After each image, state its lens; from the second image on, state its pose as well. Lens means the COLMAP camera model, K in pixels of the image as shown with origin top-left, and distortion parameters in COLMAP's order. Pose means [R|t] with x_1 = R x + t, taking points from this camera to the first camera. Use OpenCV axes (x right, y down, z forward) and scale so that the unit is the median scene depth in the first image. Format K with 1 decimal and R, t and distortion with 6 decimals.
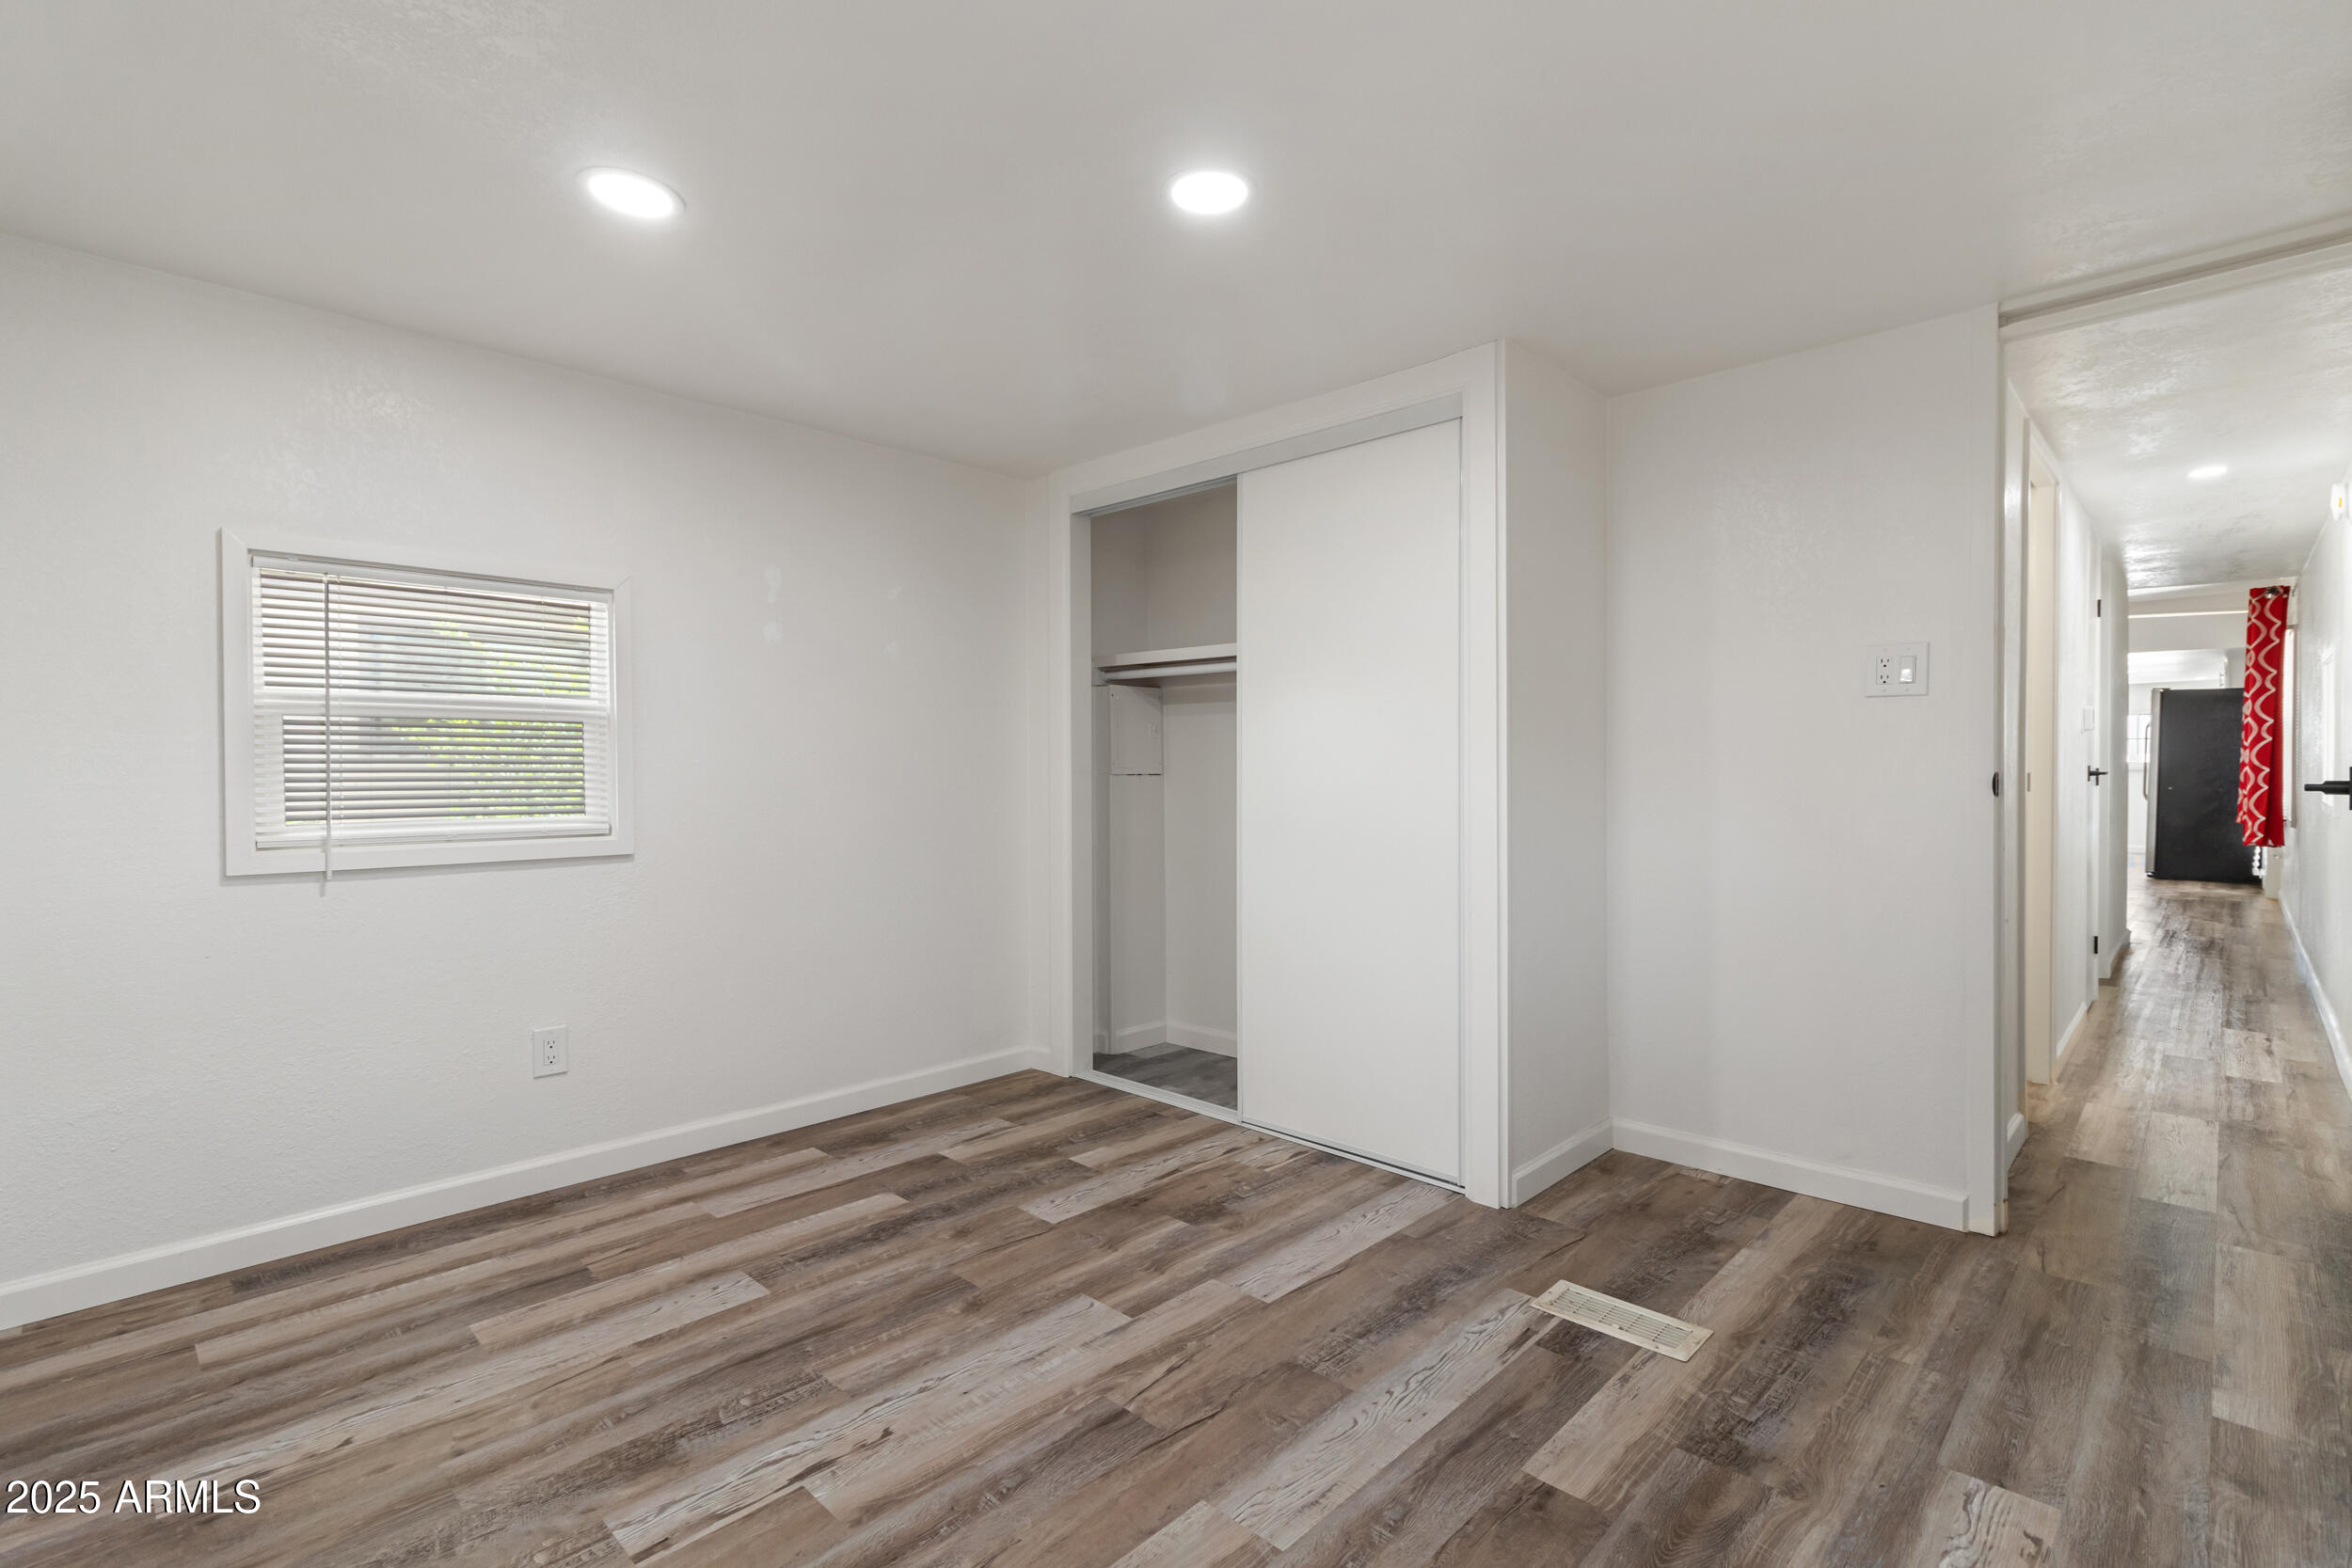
lens RADIAL K [[1089.4, 0, 1183.0], [0, 1089.4, 762.4], [0, 0, 1]] dist [-0.001172, 0.000277]
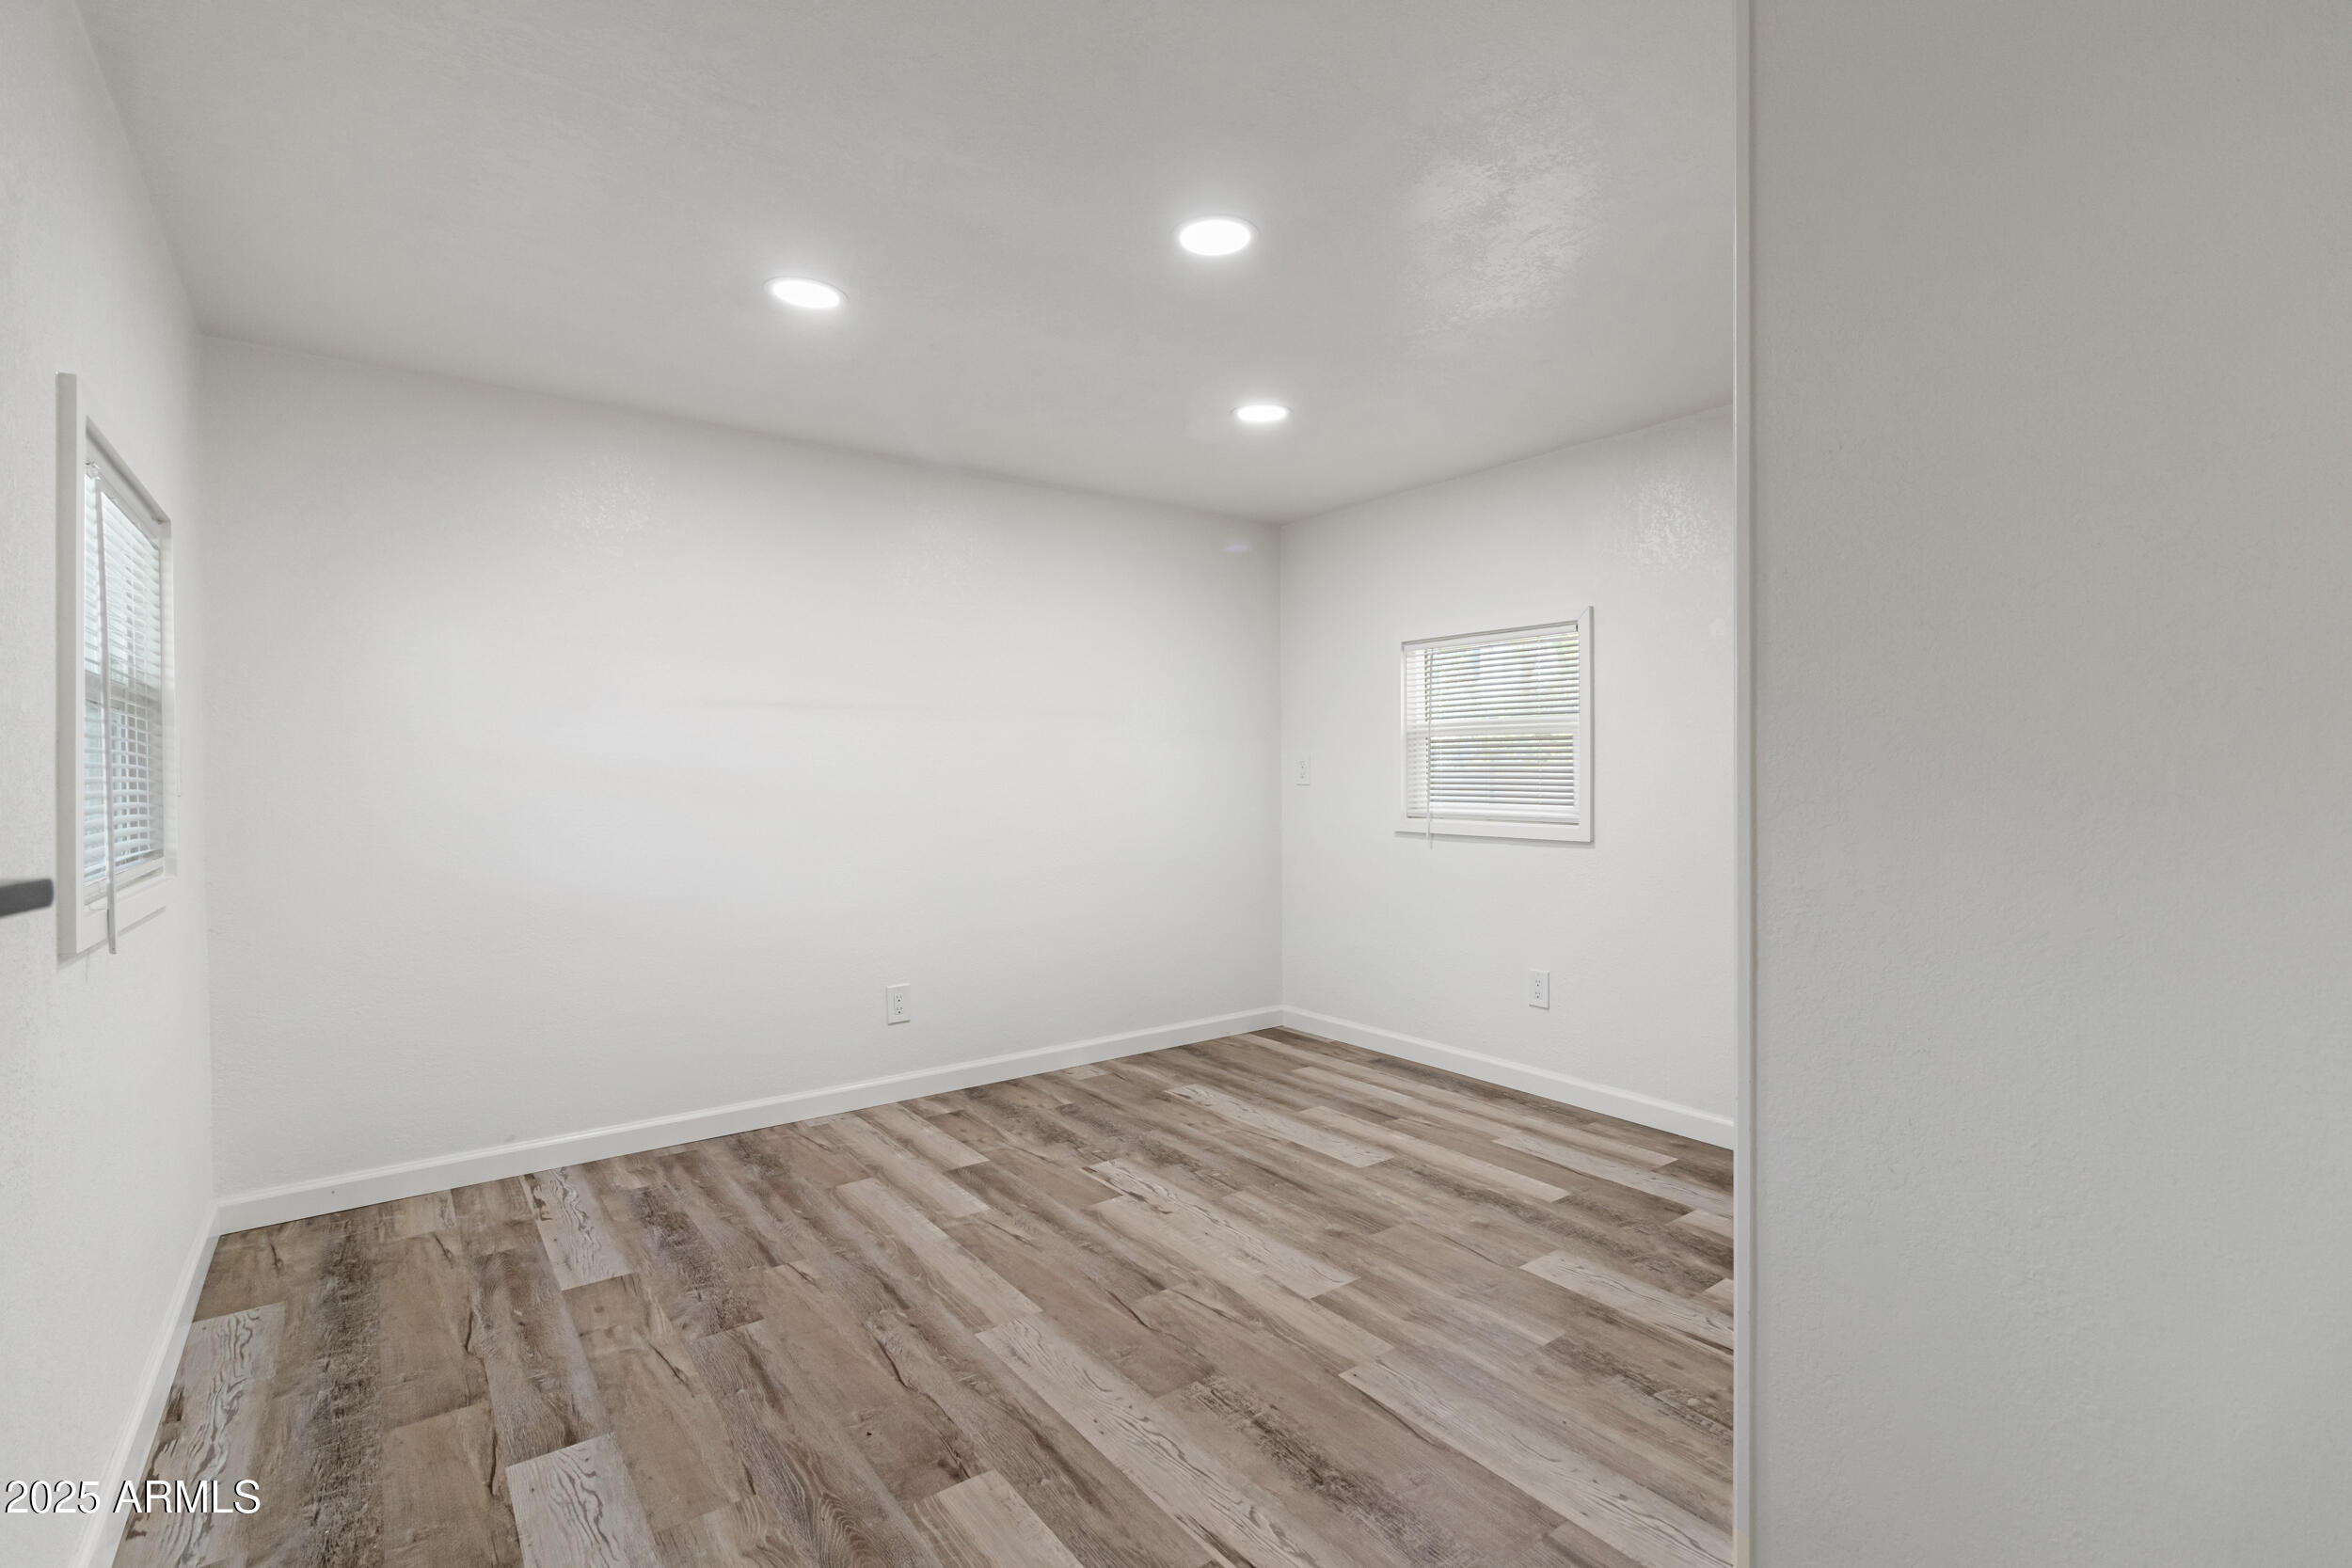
lens RADIAL K [[1089.4, 0, 1183.0], [0, 1089.4, 762.4], [0, 0, 1]] dist [-0.001172, 0.000277]
pose [[-0.161981, -0.002375, -0.986791, 0.989509], [0.010150, 0.999940, -0.004073, -0.001490], [0.986742, -0.010676, -0.161947, 1.036626]]
